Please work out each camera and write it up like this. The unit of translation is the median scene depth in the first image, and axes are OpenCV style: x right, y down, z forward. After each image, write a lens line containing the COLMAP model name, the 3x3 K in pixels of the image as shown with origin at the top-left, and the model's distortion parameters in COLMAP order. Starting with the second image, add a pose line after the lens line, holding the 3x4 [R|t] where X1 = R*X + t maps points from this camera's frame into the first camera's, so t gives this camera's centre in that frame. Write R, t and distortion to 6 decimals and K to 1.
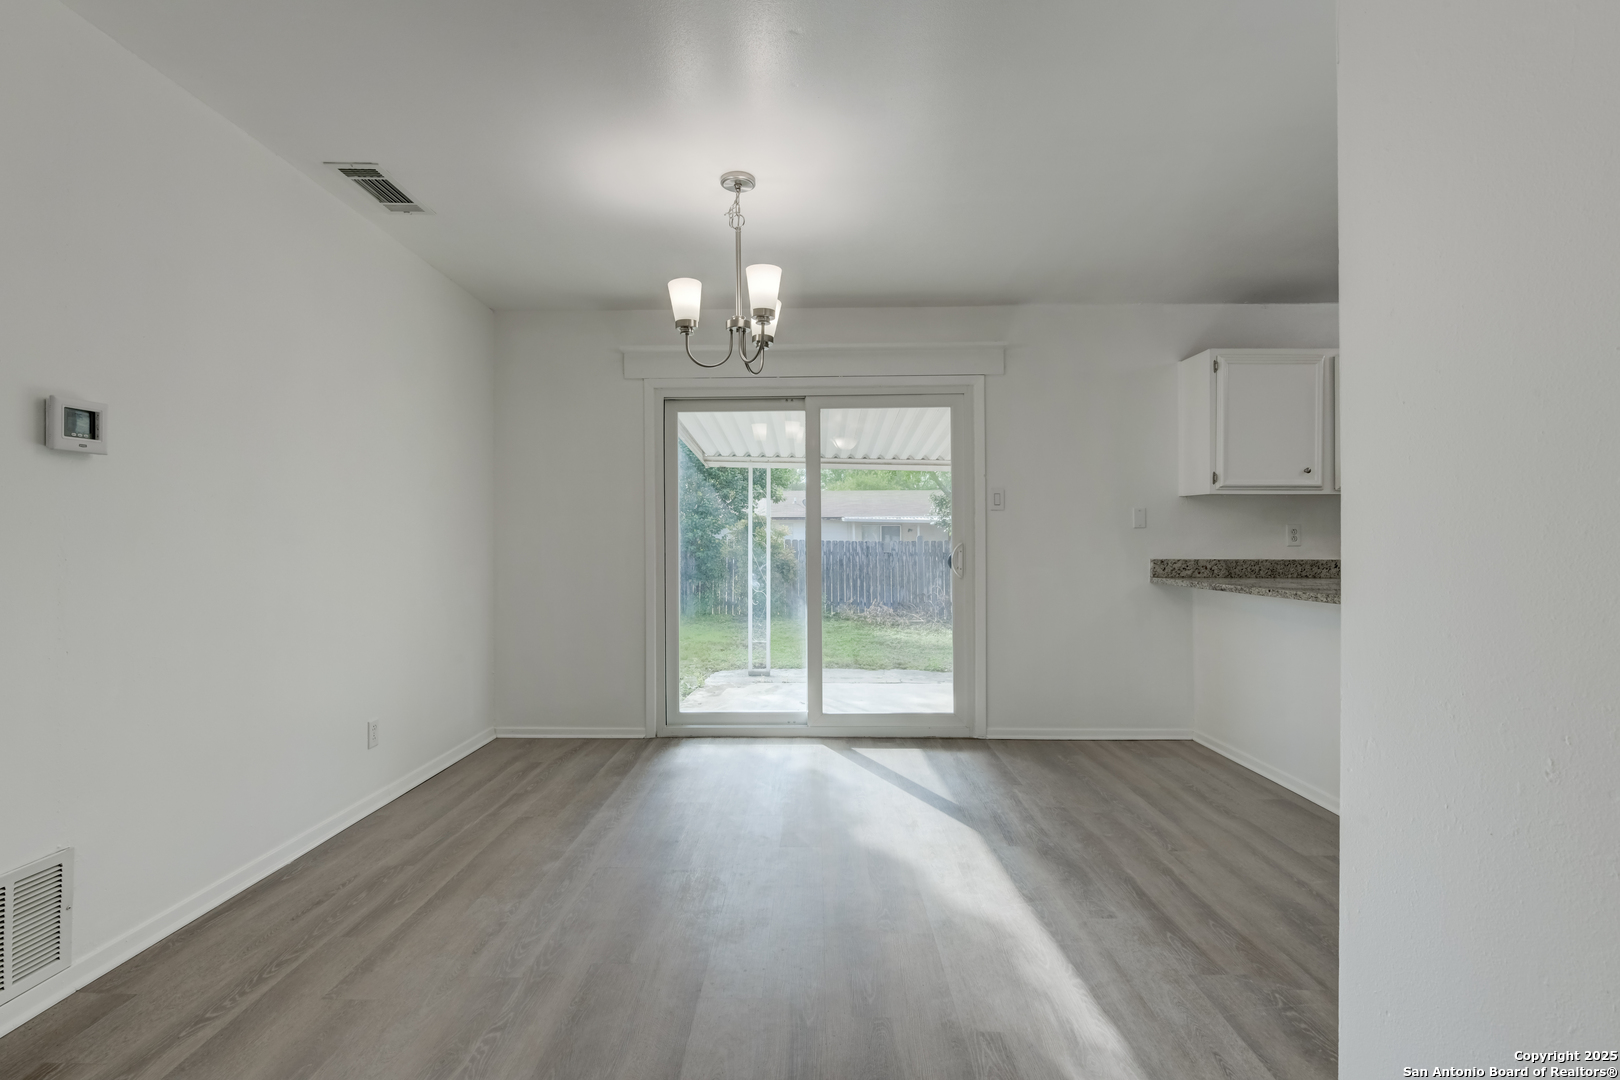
lens RADIAL K [[762.1, 0, 810.0], [0, 762.1, 540.0], [0, 0, 1]] dist [-0.003964, -0.000885]
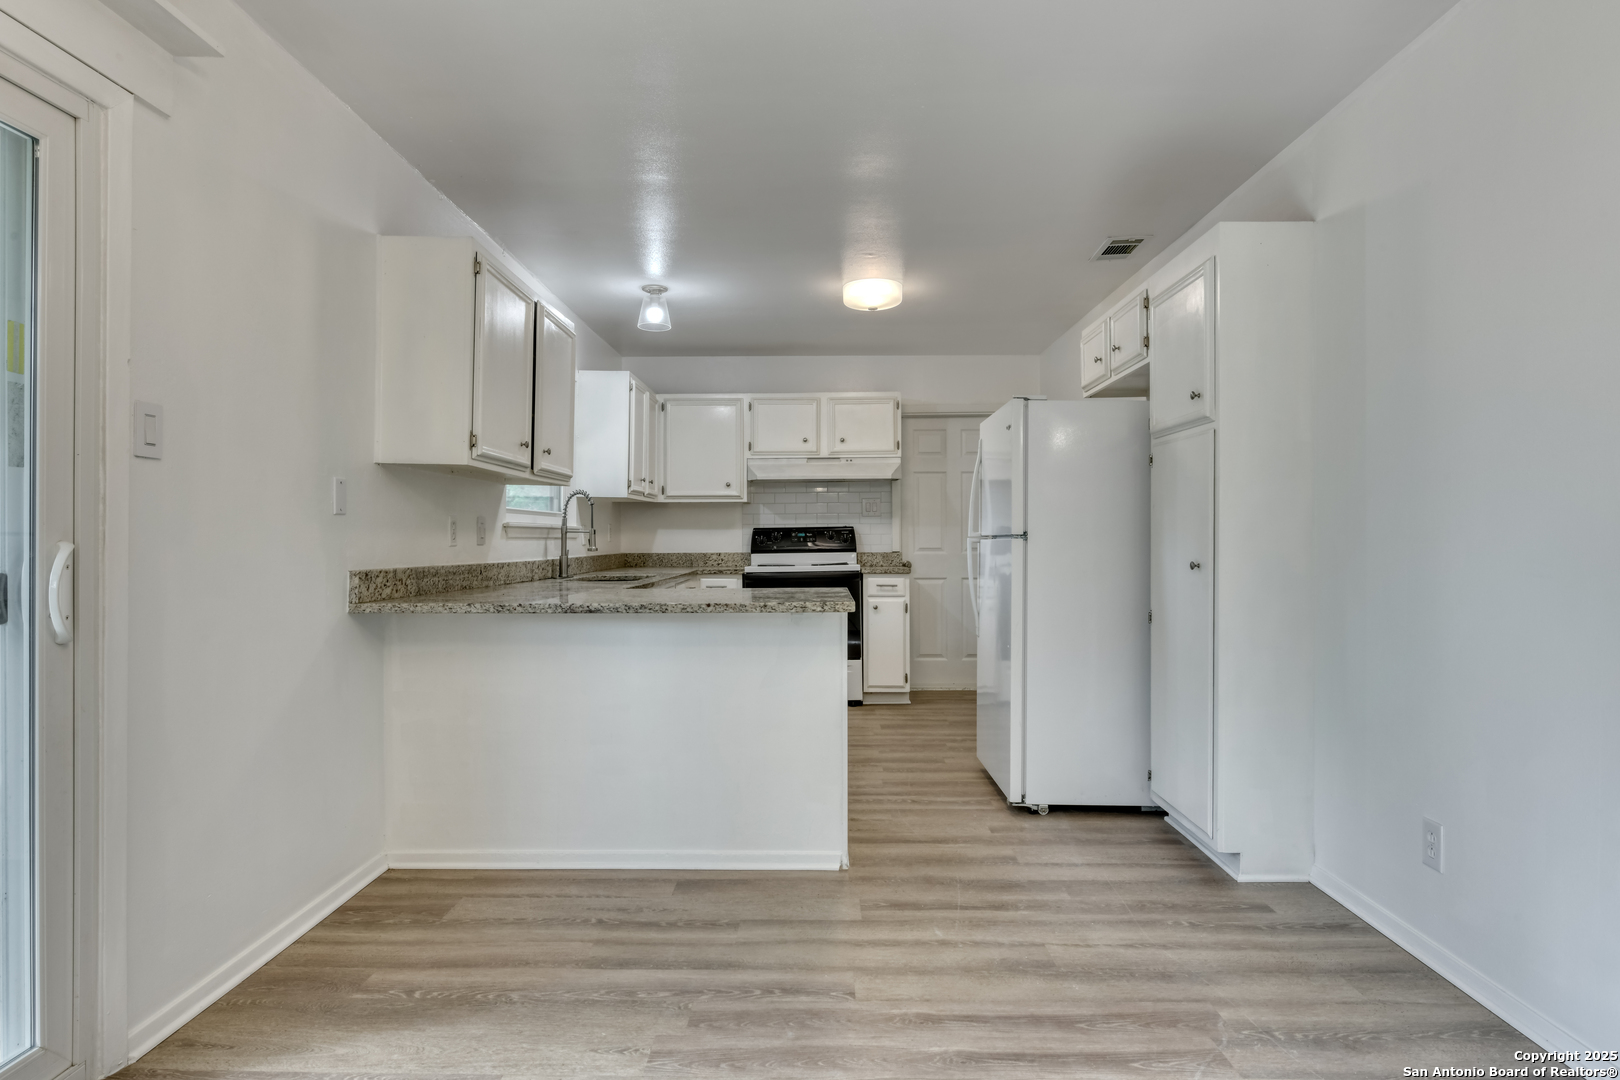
lens RADIAL K [[903.6, 0, 810.0], [0, 903.6, 540.0], [0, 0, 1]] dist [-0.003833, -0.001112]
pose [[0.008810, 0.000630, 0.999961, -0.226861], [-0.001735, 0.999998, -0.000615, 0.002084], [-0.999960, -0.001729, 0.008811, 0.715672]]
